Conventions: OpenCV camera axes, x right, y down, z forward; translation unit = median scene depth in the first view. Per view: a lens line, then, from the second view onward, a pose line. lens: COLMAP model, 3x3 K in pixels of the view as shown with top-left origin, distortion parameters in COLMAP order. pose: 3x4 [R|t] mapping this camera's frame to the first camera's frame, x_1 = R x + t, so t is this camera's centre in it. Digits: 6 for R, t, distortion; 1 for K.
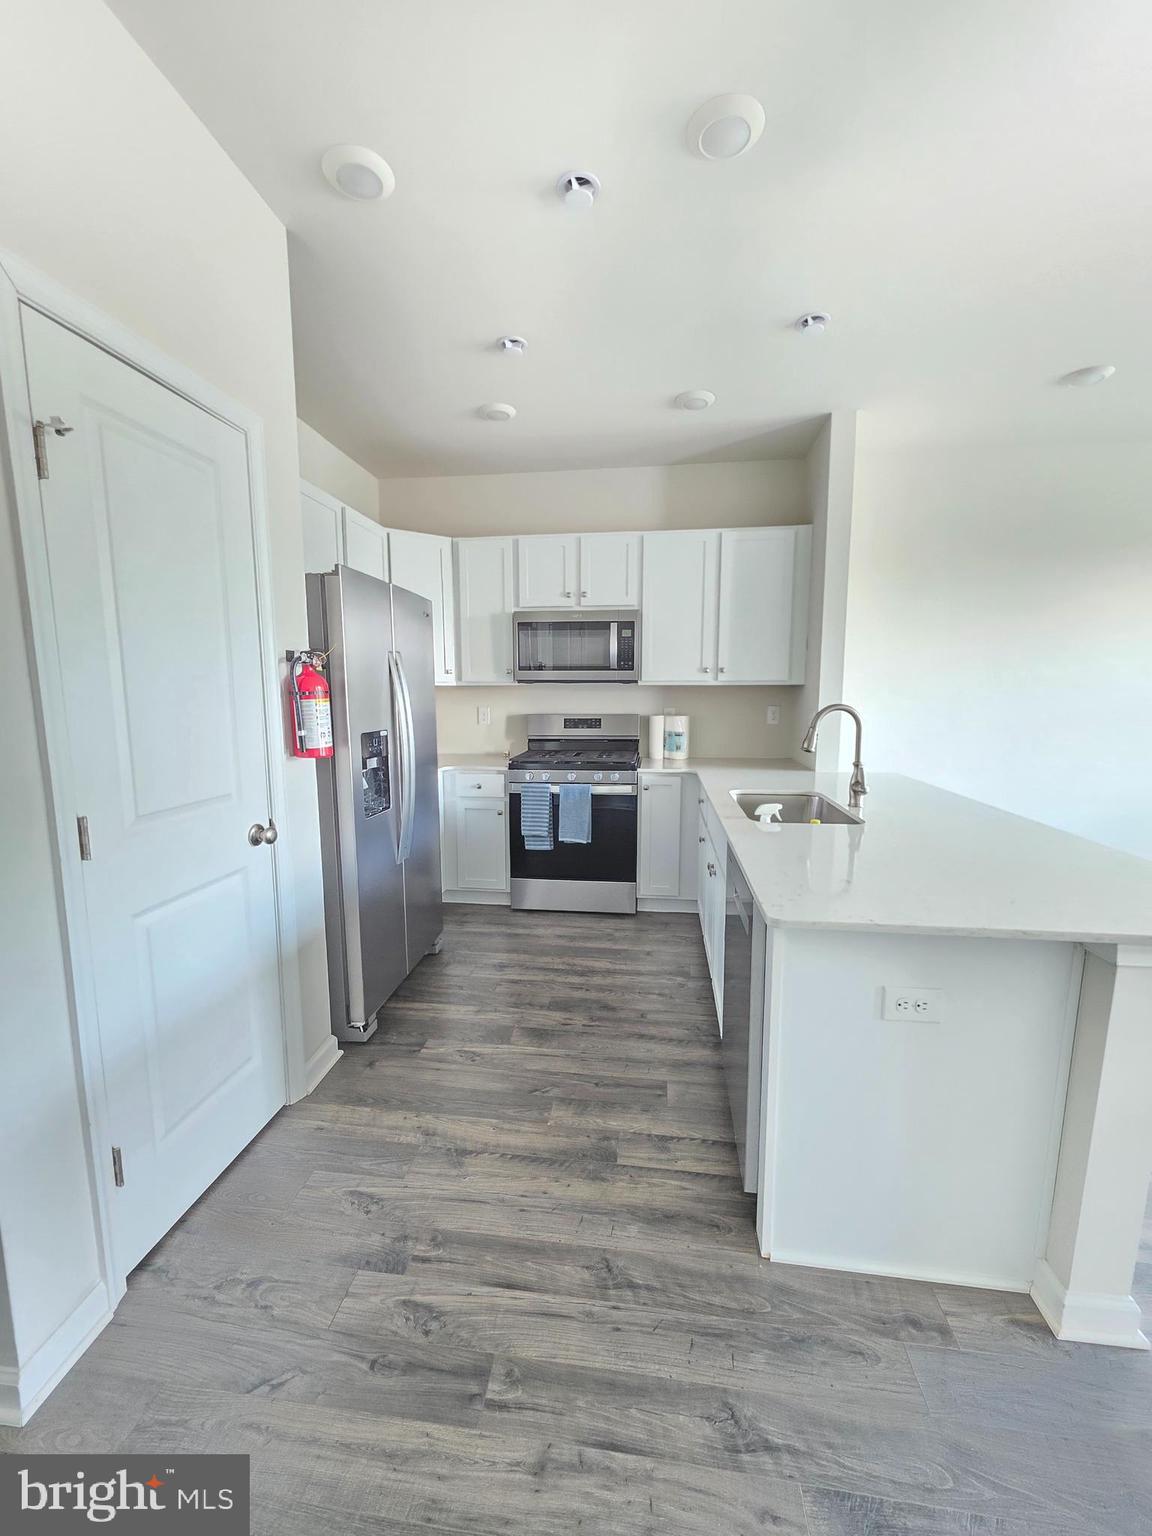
lens RADIAL K [[613.5, 0, 576.0], [0, 613.5, 768.0], [0, 0, 1]] dist [-0.001097, 0.000418]
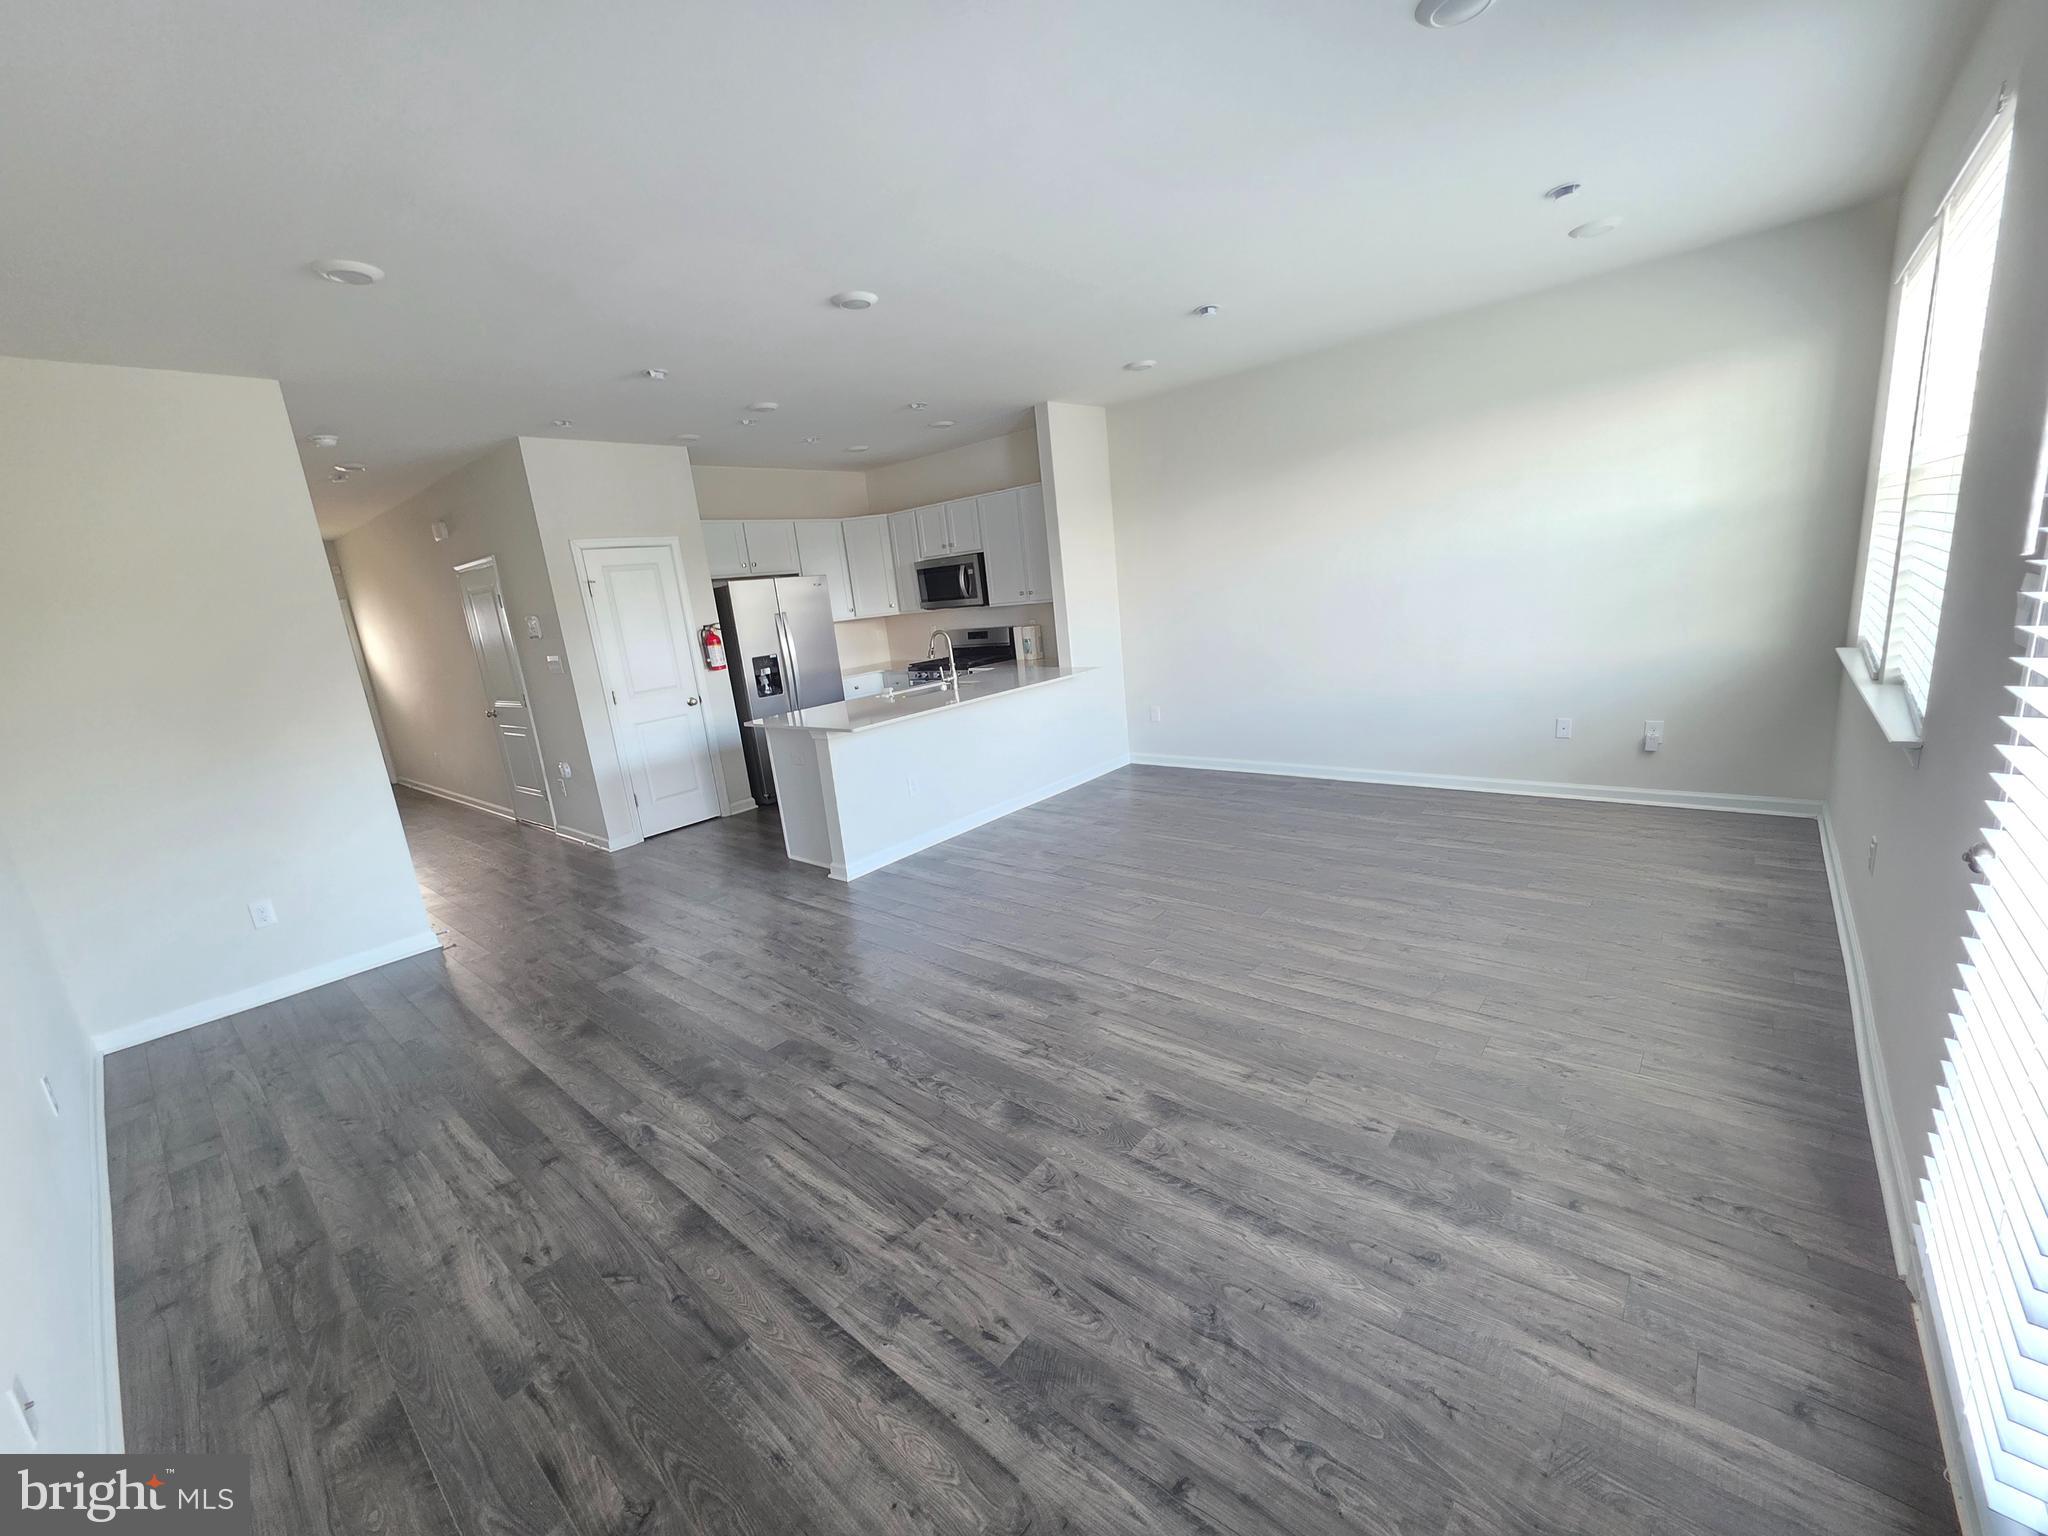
lens RADIAL K [[817.0, 0, 1029.6], [0, 817.0, 773.7], [0, 0, 1]] dist [-0.000684, -0.000381]
pose [[0.835588, 0.043491, -0.547632, 1.263216], [0.027219, 0.992360, 0.120339, 0.018356], [0.548682, -0.115460, 0.828020, -0.536422]]
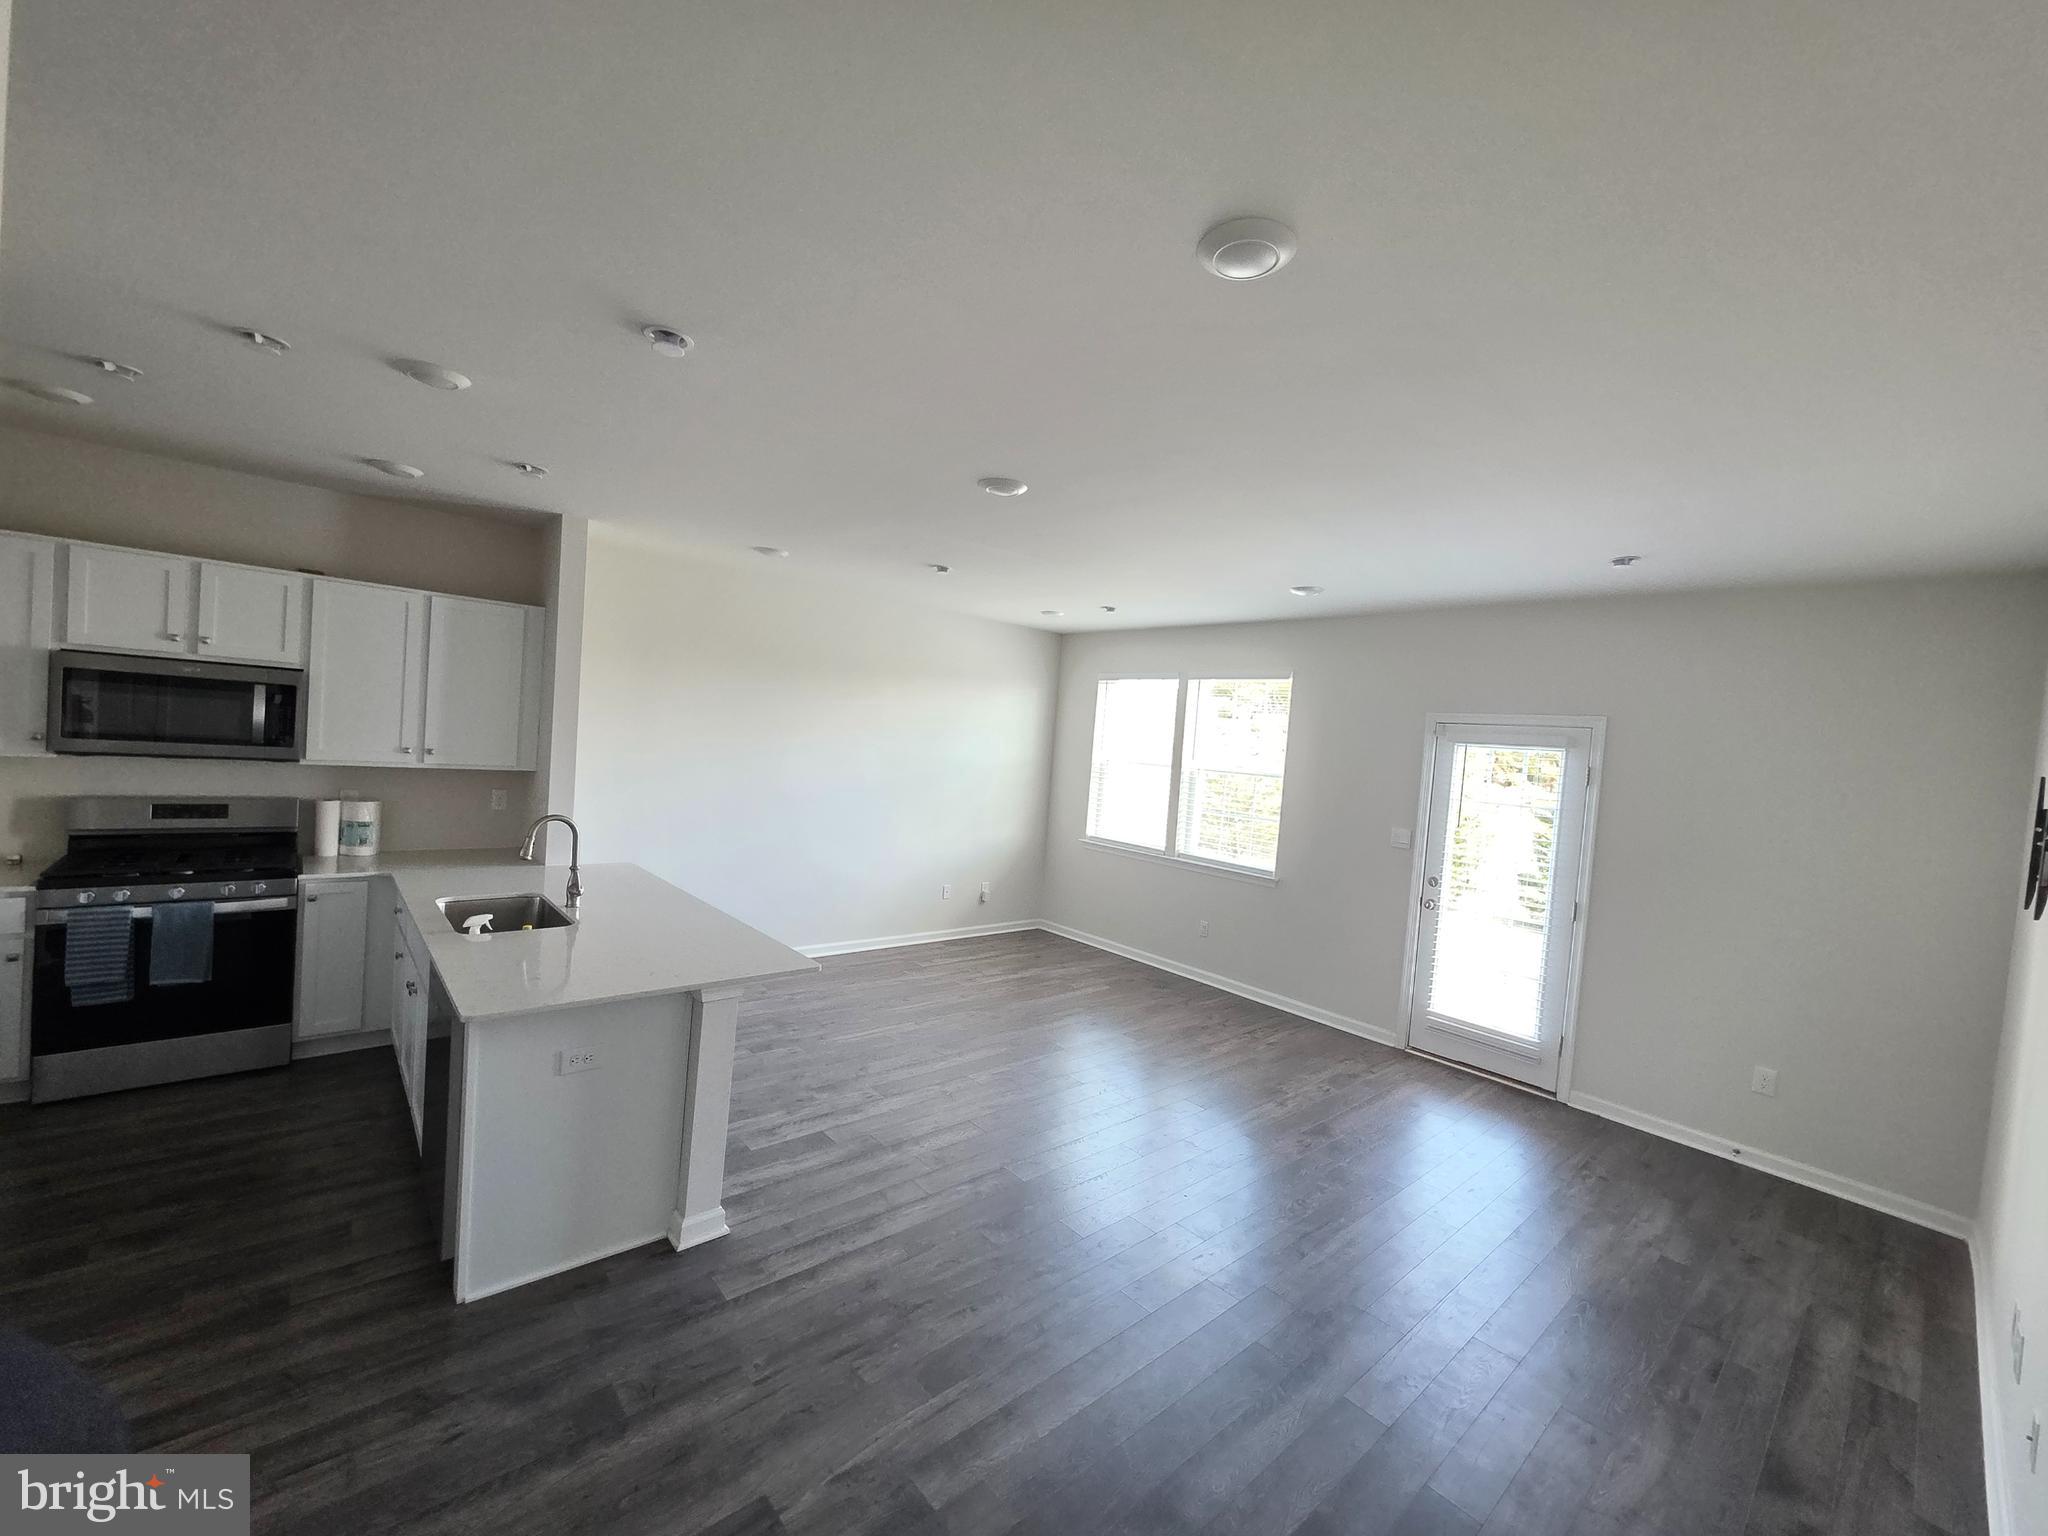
lens RADIAL K [[818.1, 0, 1028.7], [0, 818.1, 773.2], [0, 0, 1]] dist [-0.001097, 0.000418]
pose [[0.652085, 0.021074, 0.757853, -0.085433], [0.019146, 0.998837, -0.044249, -0.064680], [-0.757904, 0.043364, 0.650923, -0.394438]]
